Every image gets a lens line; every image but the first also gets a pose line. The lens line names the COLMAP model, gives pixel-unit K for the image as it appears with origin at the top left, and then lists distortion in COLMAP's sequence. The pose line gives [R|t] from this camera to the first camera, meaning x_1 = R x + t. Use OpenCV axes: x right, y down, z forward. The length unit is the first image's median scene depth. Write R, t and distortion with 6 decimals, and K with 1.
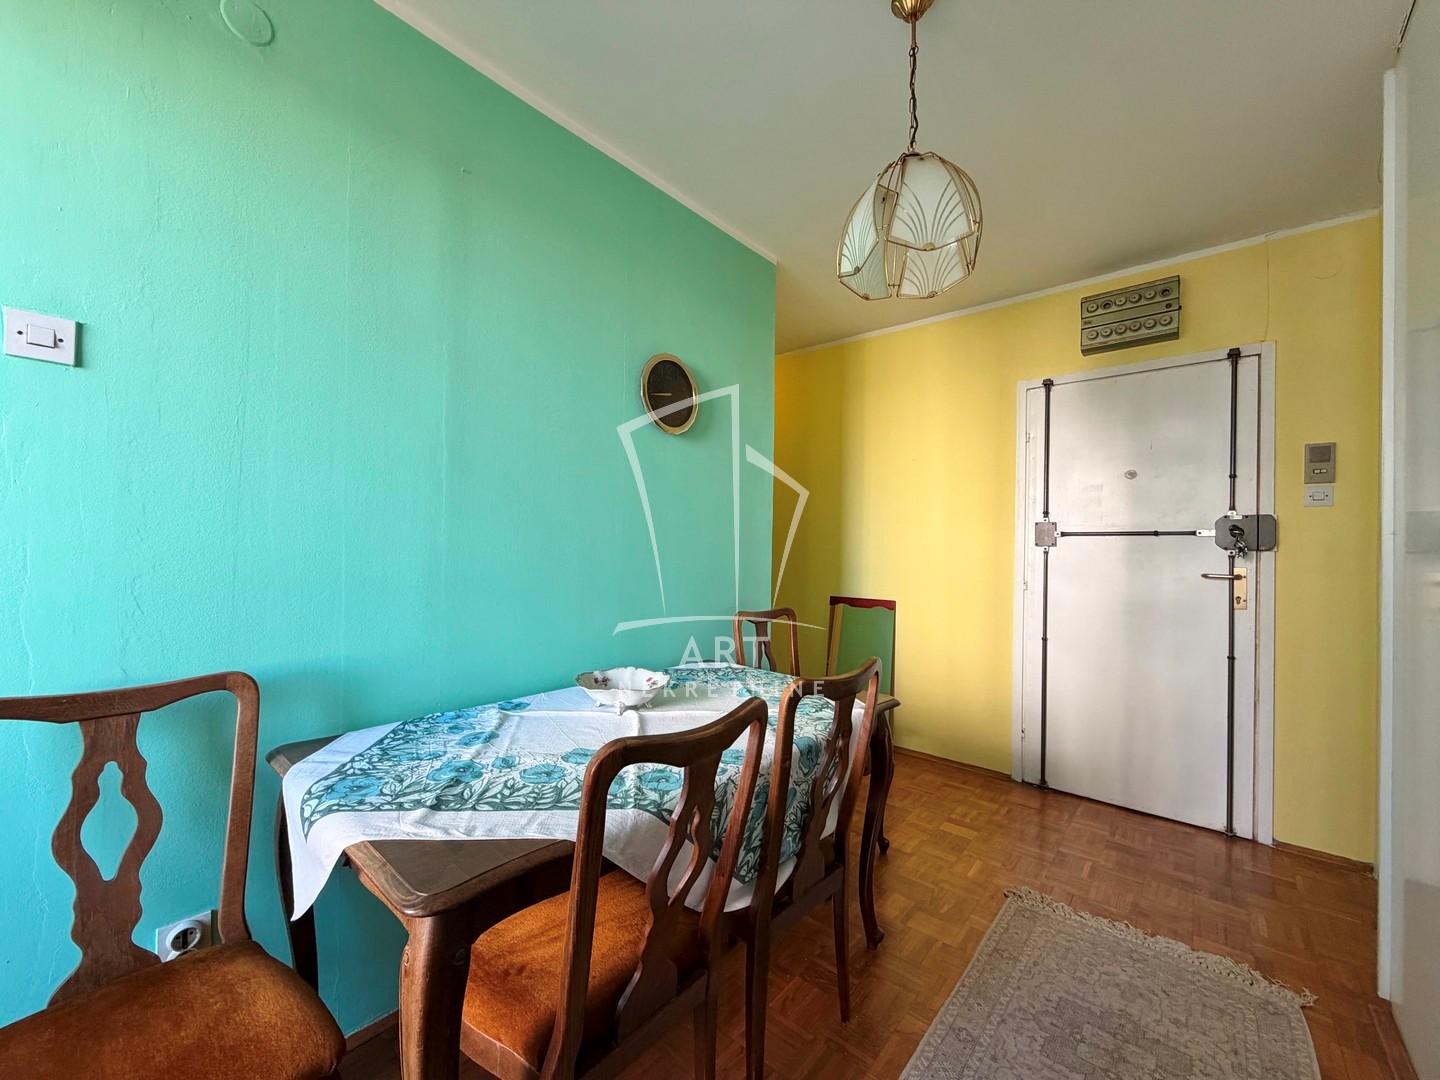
lens RADIAL K [[573.6, 0, 714.5], [0, 573.6, 542.9], [0, 0, 1]] dist [-0.001778, 0.000448]
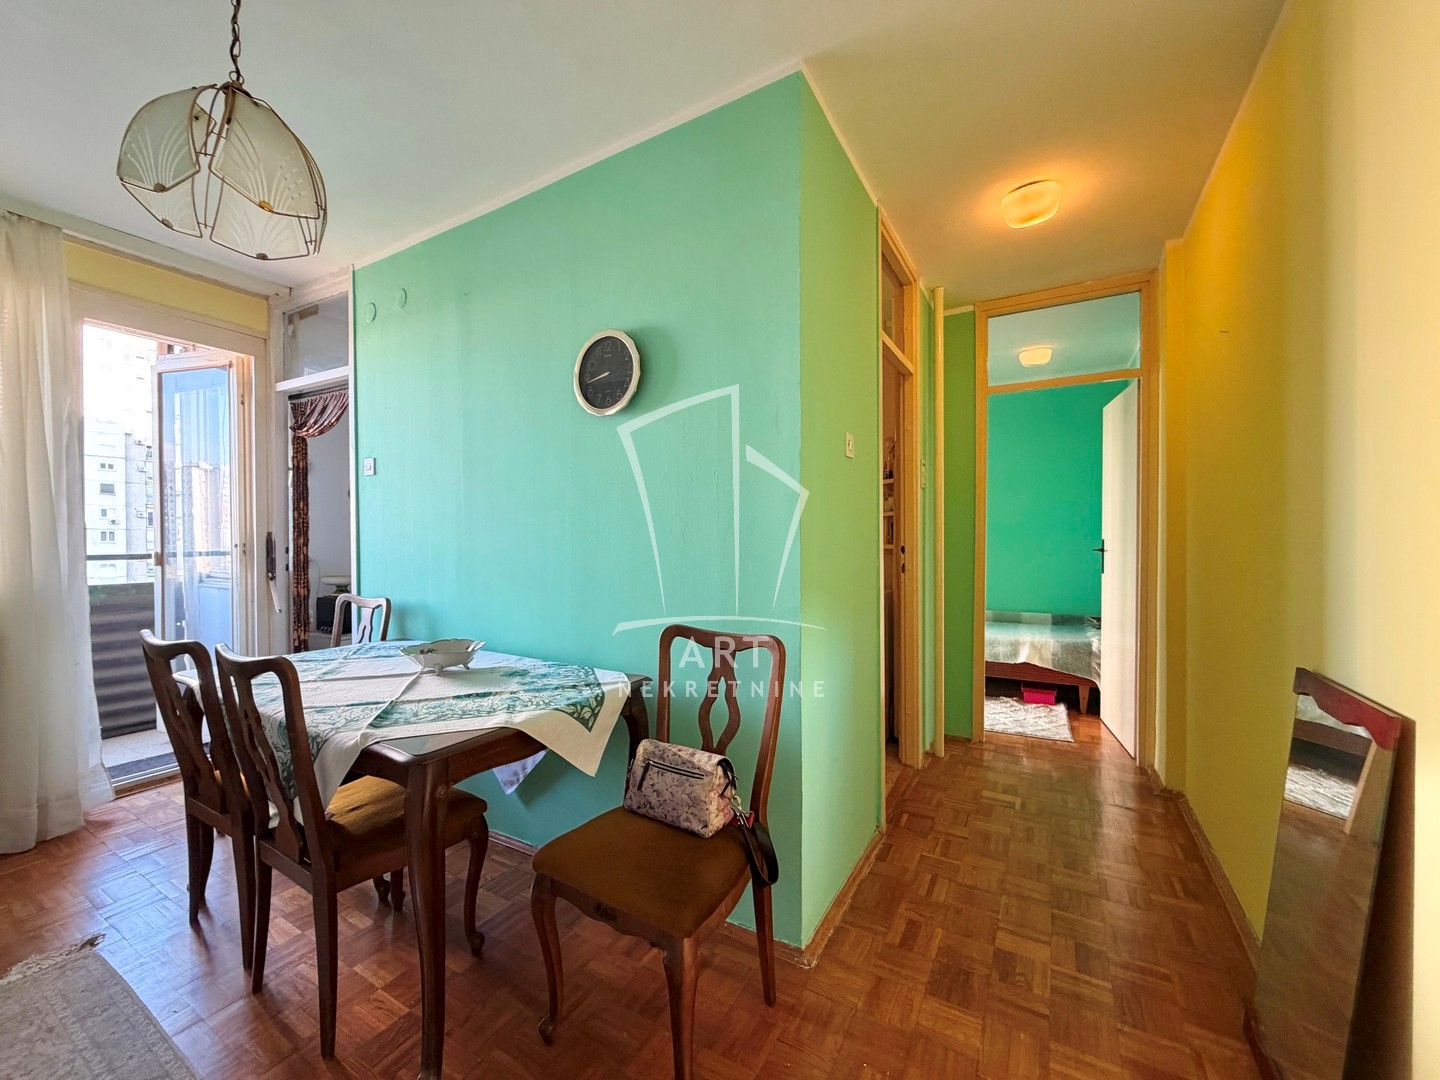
lens RADIAL K [[575.5, 0, 715.4], [0, 575.5, 542.7], [0, 0, 1]] dist [-0.001075, 0.000204]
pose [[0.178816, -0.007344, -0.983855, 1.511999], [0.013277, 0.999899, -0.005051, 0.032404], [0.983793, -0.012159, 0.178895, 1.750453]]
